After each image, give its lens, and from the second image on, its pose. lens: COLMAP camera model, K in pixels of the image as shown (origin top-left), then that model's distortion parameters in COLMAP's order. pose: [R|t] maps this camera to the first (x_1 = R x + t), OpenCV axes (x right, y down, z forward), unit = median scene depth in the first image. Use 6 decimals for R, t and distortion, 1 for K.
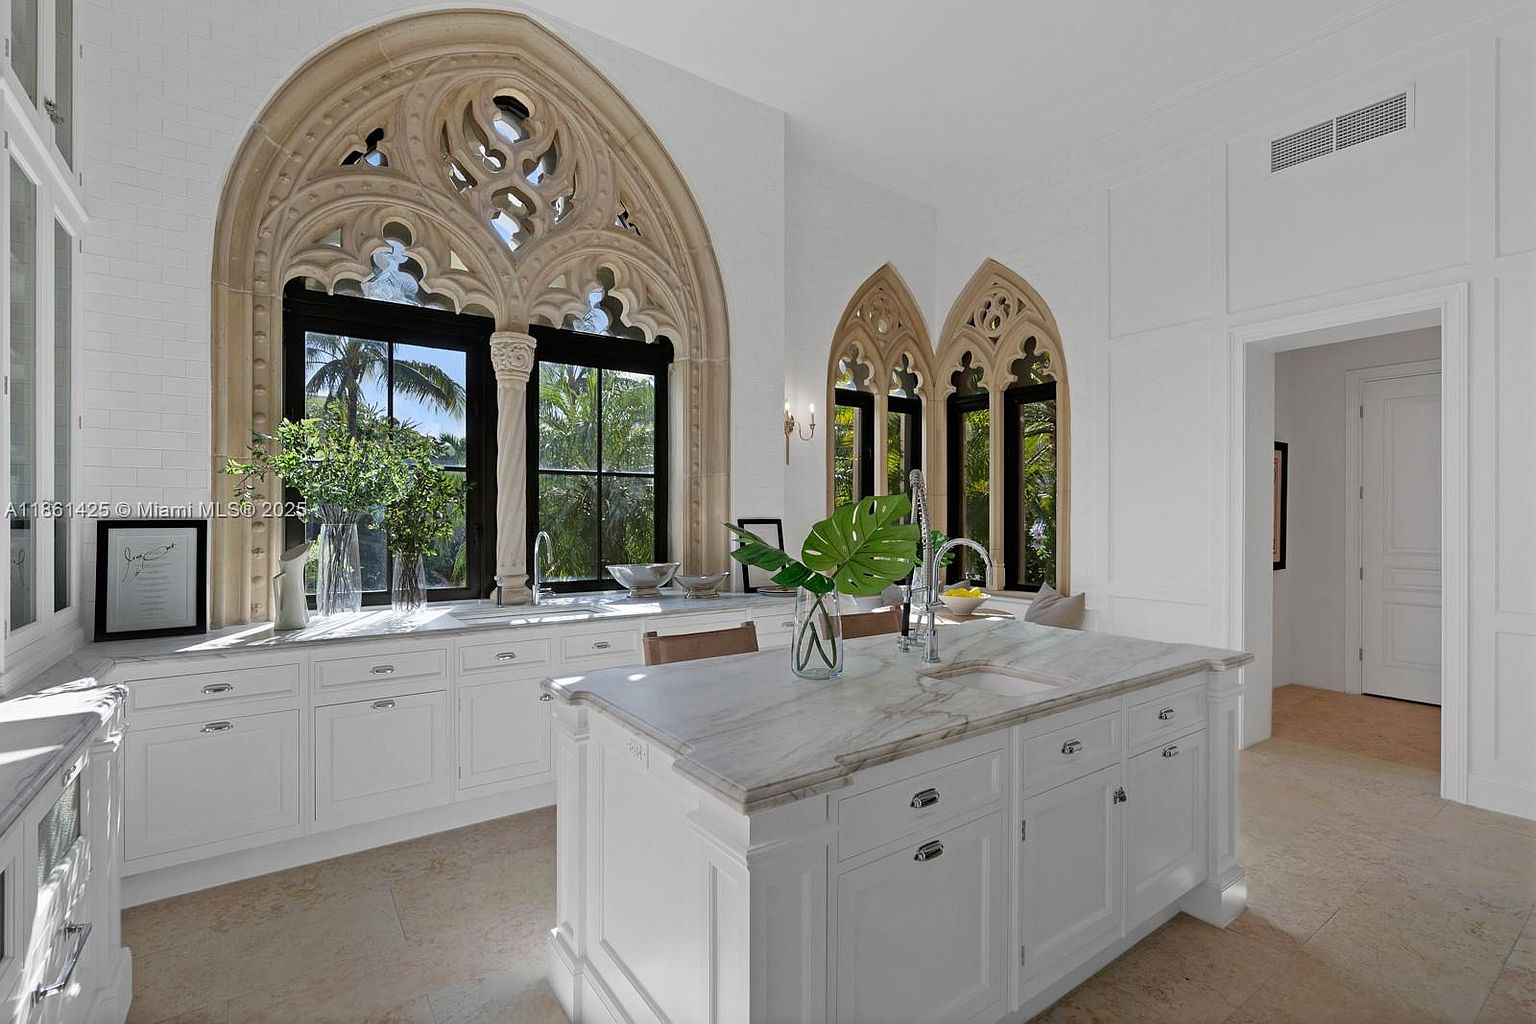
lens RADIAL K [[693.0, 0, 761.2], [0, 693.0, 515.6], [0, 0, 1]] dist [0.002377, -0.000130]
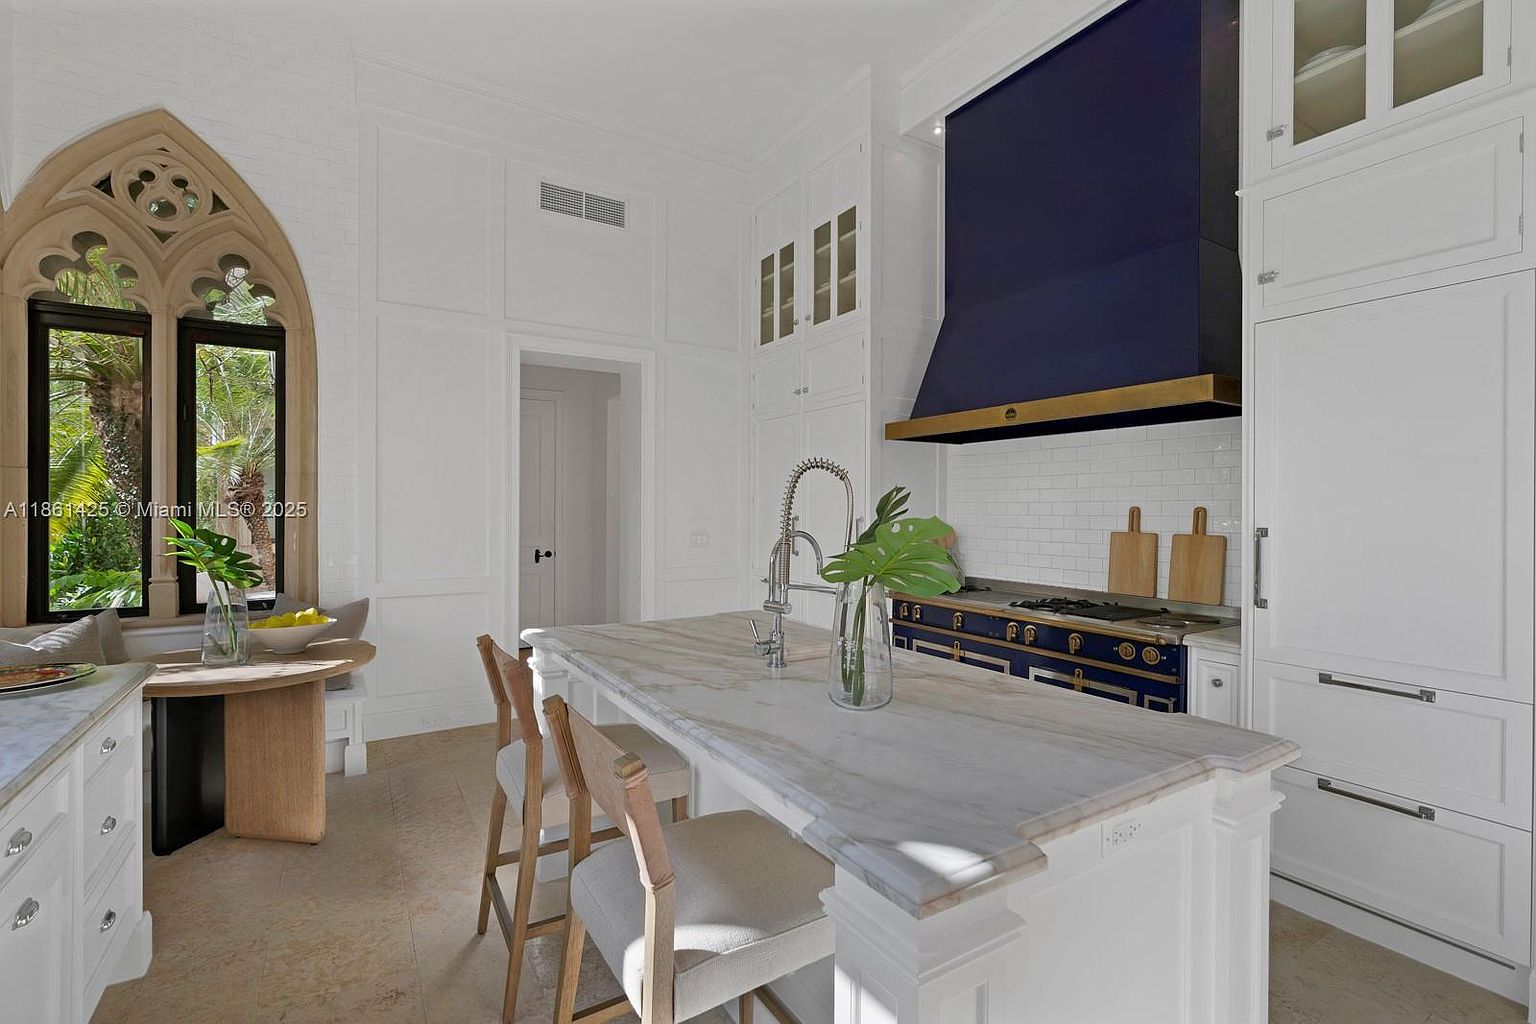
lens RADIAL K [[693.0, 0, 760.9], [0, 693.0, 510.8], [0, 0, 1]] dist [0.002377, -0.000130]
pose [[0.064812, -0.004576, 0.997887, -0.407329], [-0.004374, 0.999979, 0.004870, -0.000724], [-0.997888, -0.004681, 0.064791, 0.583761]]
